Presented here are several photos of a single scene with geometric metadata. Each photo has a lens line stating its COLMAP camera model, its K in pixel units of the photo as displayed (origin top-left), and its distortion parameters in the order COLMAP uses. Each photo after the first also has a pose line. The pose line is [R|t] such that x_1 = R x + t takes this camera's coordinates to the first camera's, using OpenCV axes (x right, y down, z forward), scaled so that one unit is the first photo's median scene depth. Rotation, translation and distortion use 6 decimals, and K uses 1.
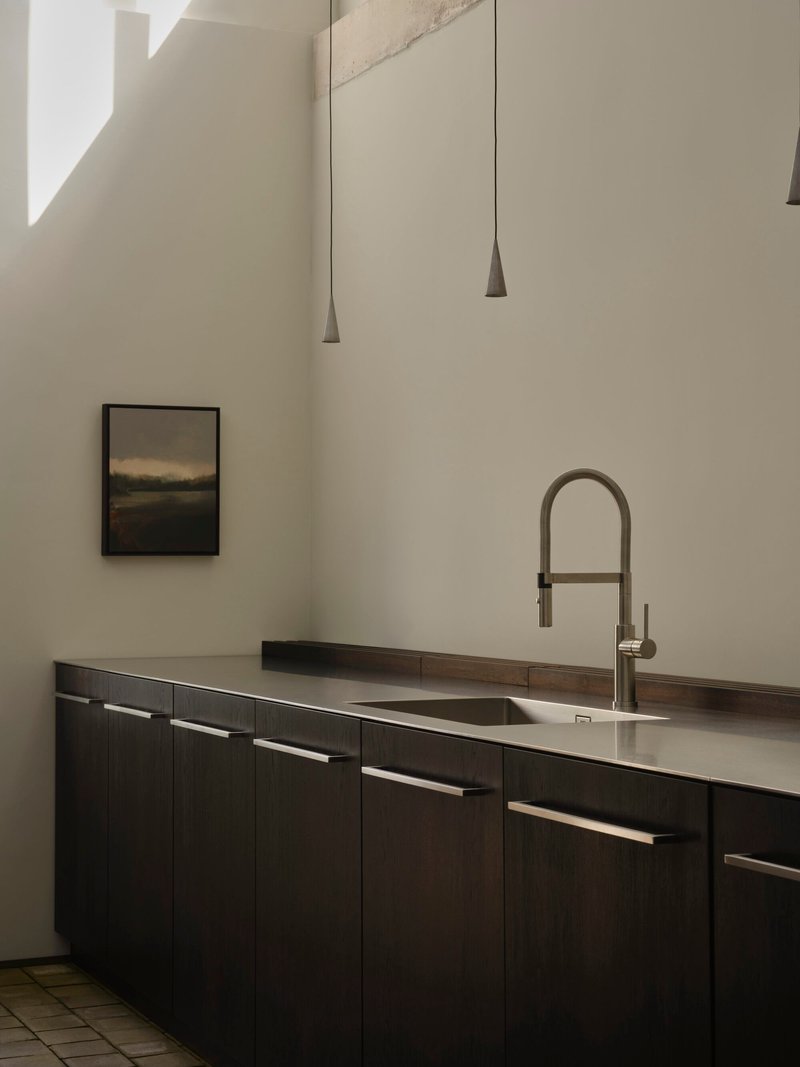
lens RADIAL K [[1872.8, 0, 400.0], [0, 1872.8, 533.5], [0, 0, 1]] dist [0.001968, -0.035946]
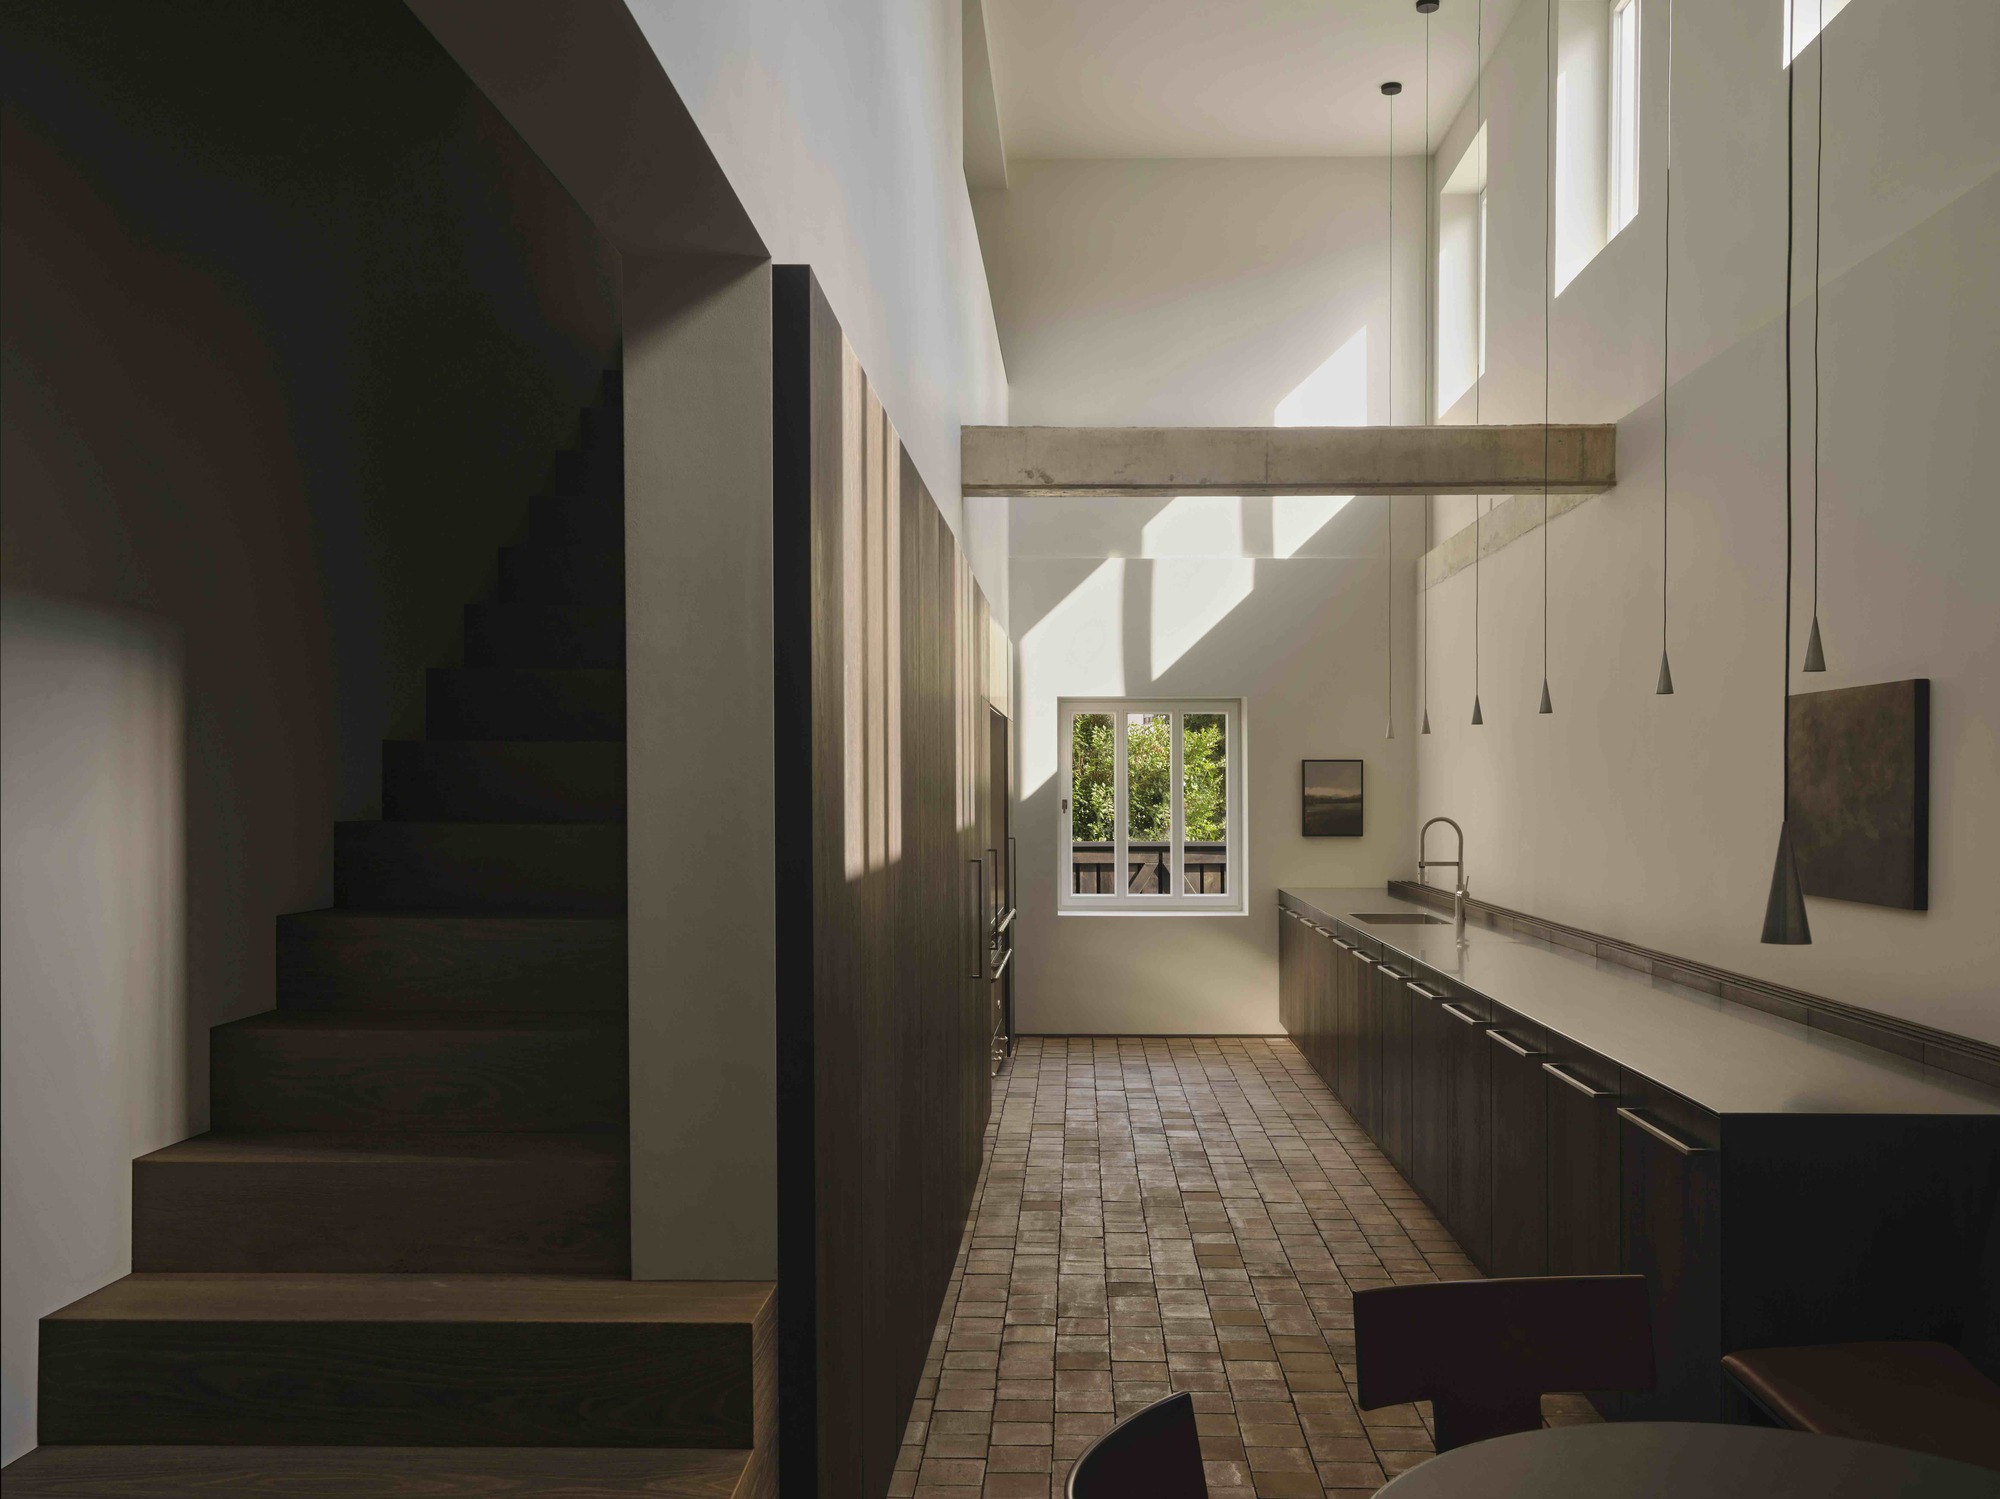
lens RADIAL K [[1869.6, 0, 1000.0], [0, 1869.6, 749.5], [0, 0, 1]] dist [0.000682, -0.003190]
pose [[0.890739, -0.005249, -0.454485, 0.453635], [0.007777, 0.999963, 0.003692, -0.089274], [0.454449, -0.006823, 0.890747, -0.900772]]
